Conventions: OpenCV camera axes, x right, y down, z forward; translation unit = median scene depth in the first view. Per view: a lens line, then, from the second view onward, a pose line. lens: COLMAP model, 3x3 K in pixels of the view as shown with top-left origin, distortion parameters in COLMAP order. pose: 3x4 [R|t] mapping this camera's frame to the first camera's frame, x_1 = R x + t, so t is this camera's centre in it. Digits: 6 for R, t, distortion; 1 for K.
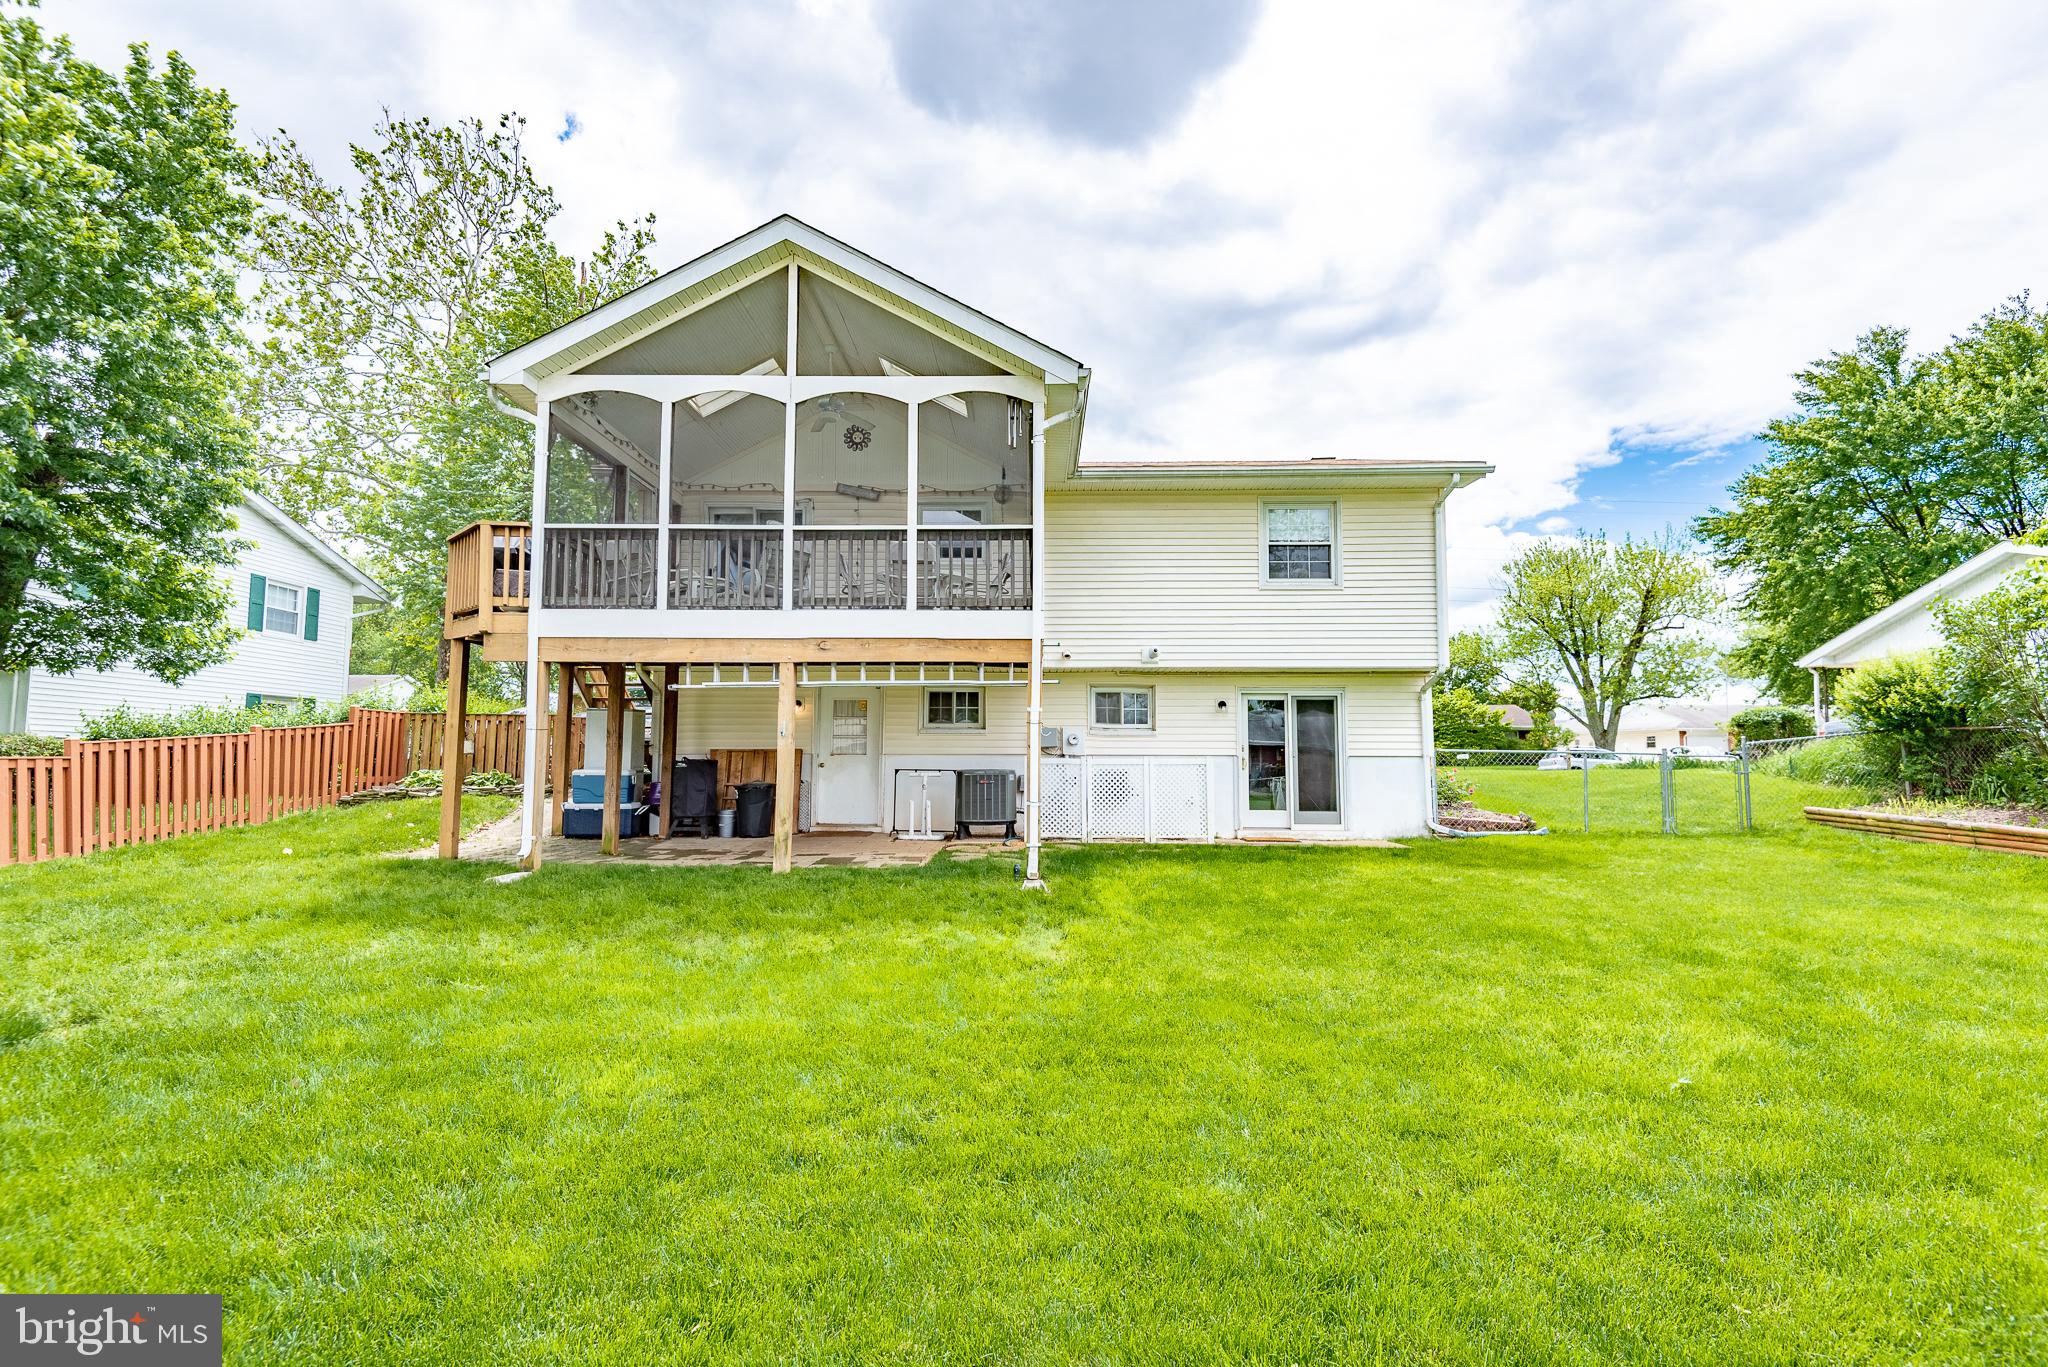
lens RADIAL K [[955.5, 0, 1024.0], [0, 955.5, 683.5], [0, 0, 1]] dist [-0.022529, -0.000068]
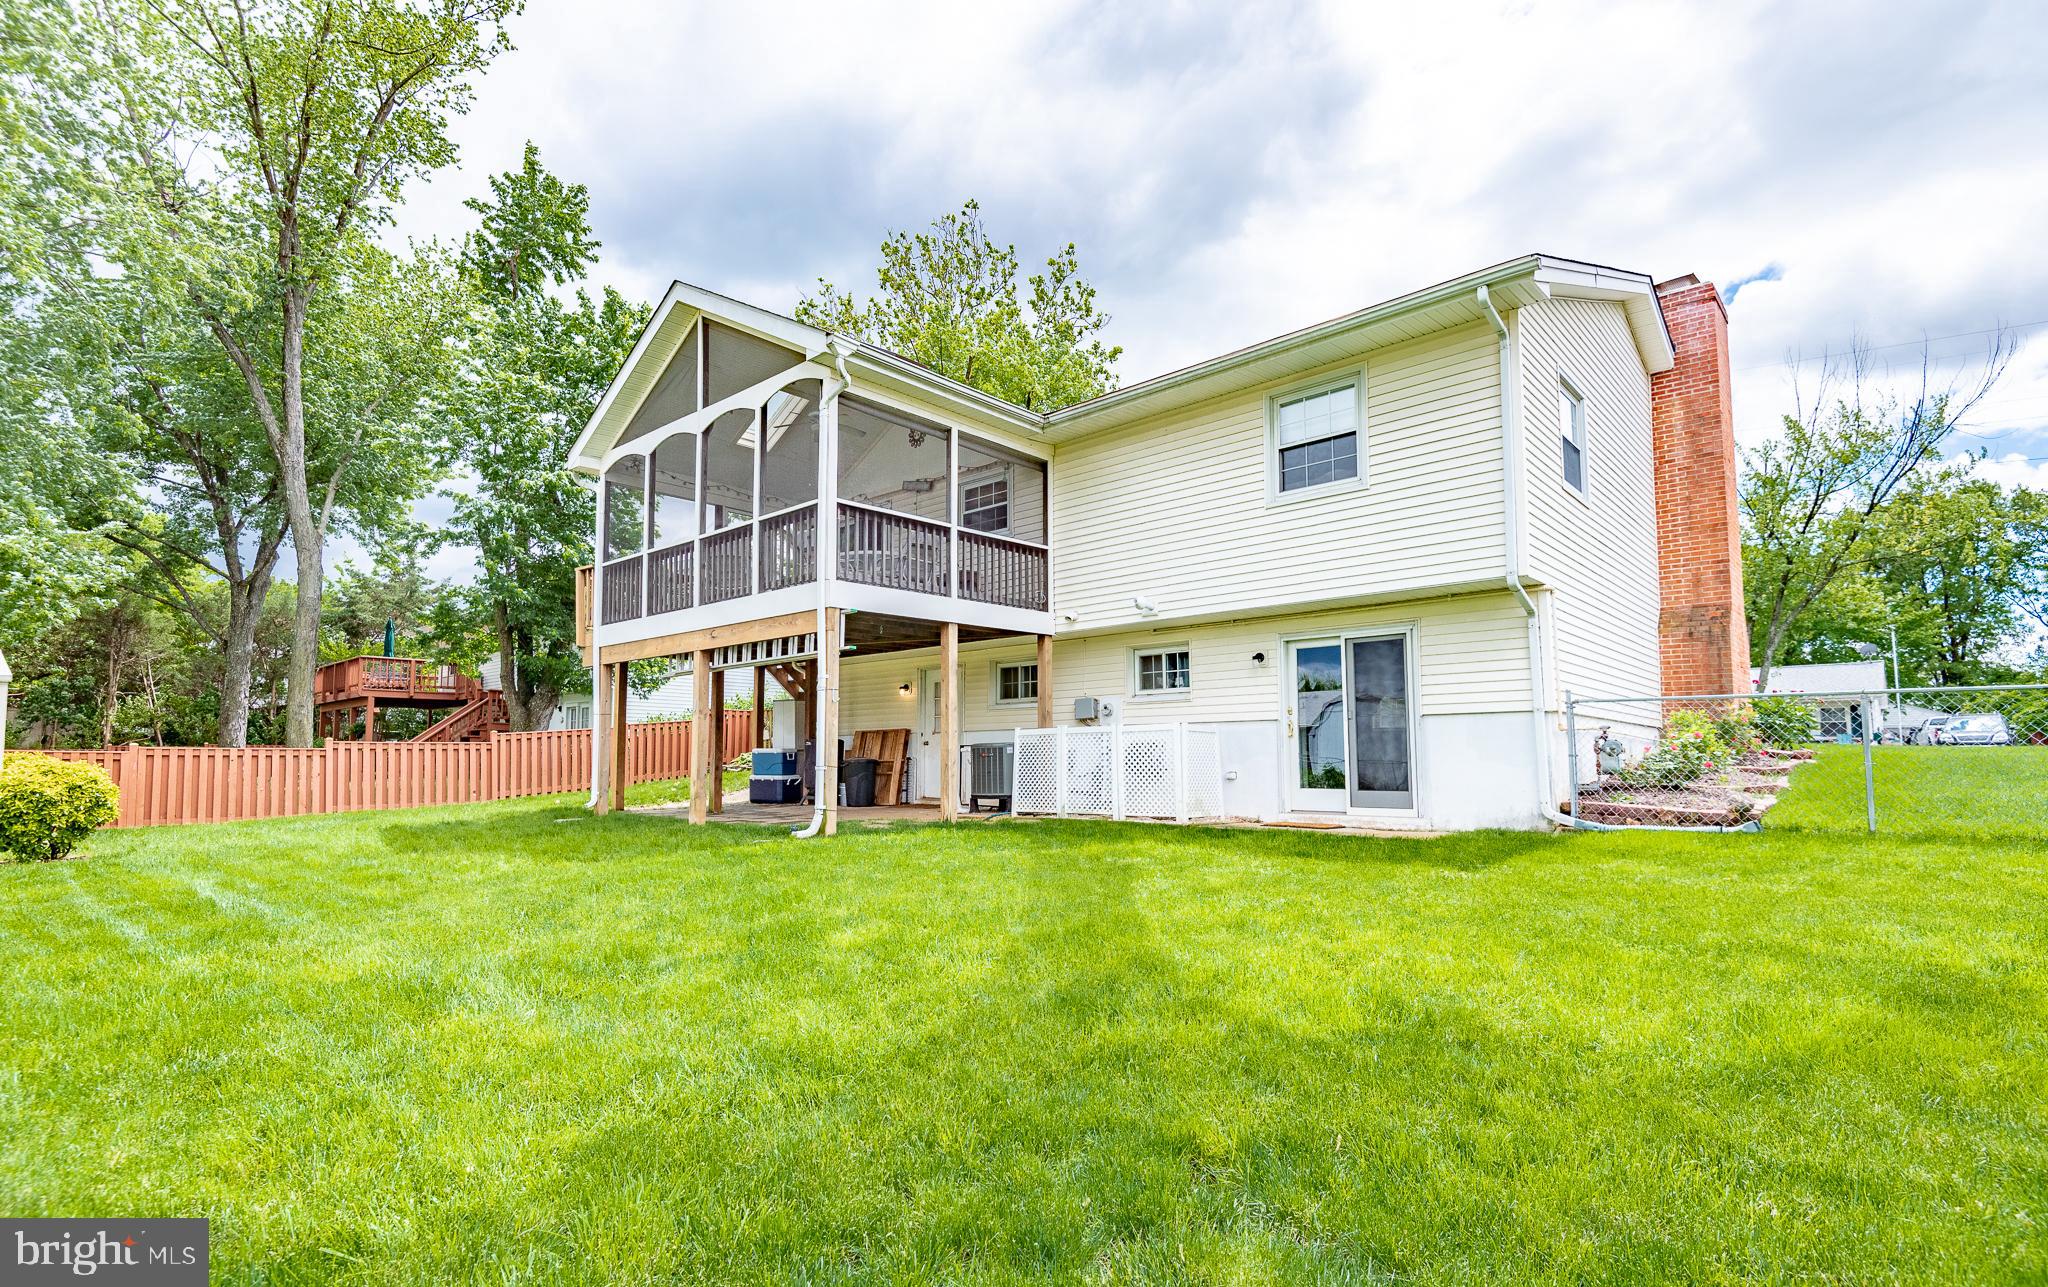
lens RADIAL K [[984.9, 0, 1021.9], [0, 984.9, 686.0], [0, 0, 1]] dist [-0.000965, -0.000059]
pose [[0.743812, -0.059383, -0.665746, 0.616071], [0.063038, 0.997838, -0.018575, 0.049243], [0.665410, -0.028151, 0.745947, 0.245046]]
